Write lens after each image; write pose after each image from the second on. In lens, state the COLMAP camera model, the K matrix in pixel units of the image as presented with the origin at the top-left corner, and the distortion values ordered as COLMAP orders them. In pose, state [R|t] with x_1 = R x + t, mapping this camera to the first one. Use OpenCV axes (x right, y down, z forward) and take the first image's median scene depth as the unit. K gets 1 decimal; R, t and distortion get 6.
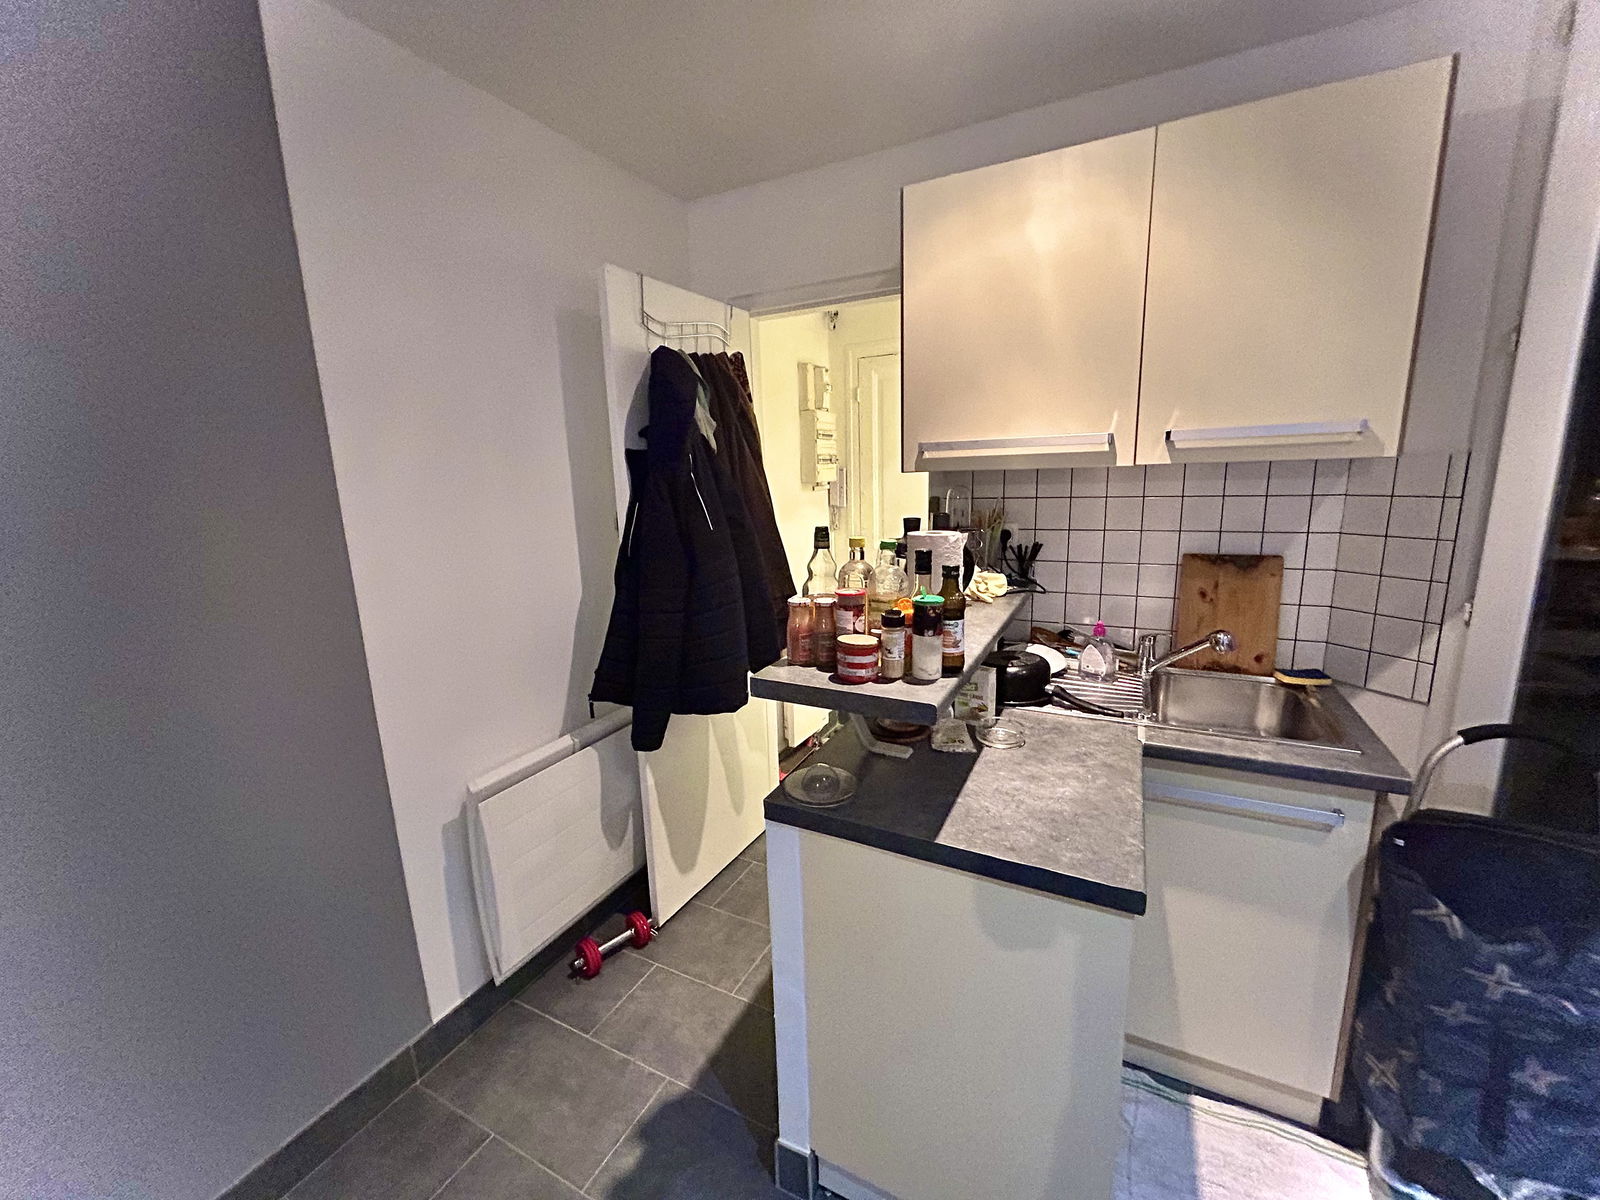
lens RADIAL K [[639.8, 0, 801.0], [0, 639.8, 596.5], [0, 0, 1]] dist [0.001481, -0.000033]
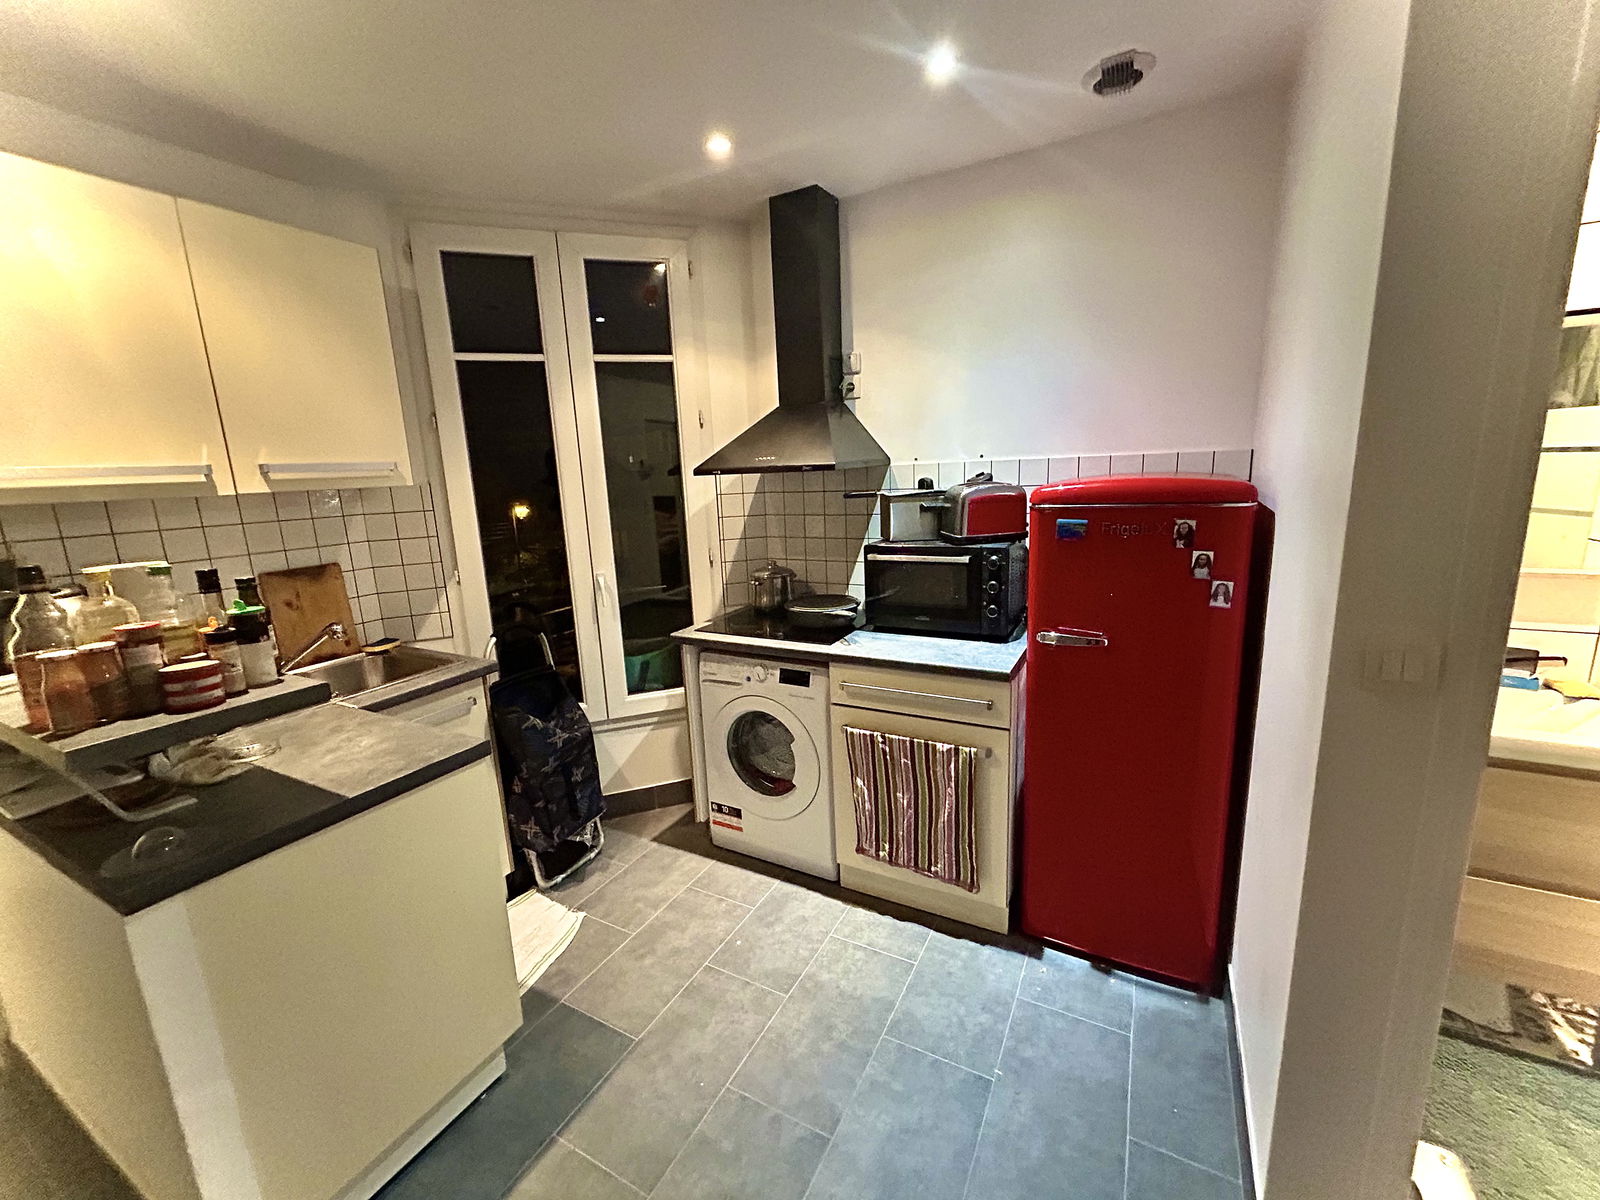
lens RADIAL K [[639.8, 0, 803.7], [0, 639.8, 598.3], [0, 0, 1]] dist [0.001481, -0.000033]
pose [[0.020786, -0.169703, 0.985276, -0.659384], [0.235029, 0.958701, 0.160167, 0.025611], [-0.971766, 0.228239, 0.059813, 0.014342]]
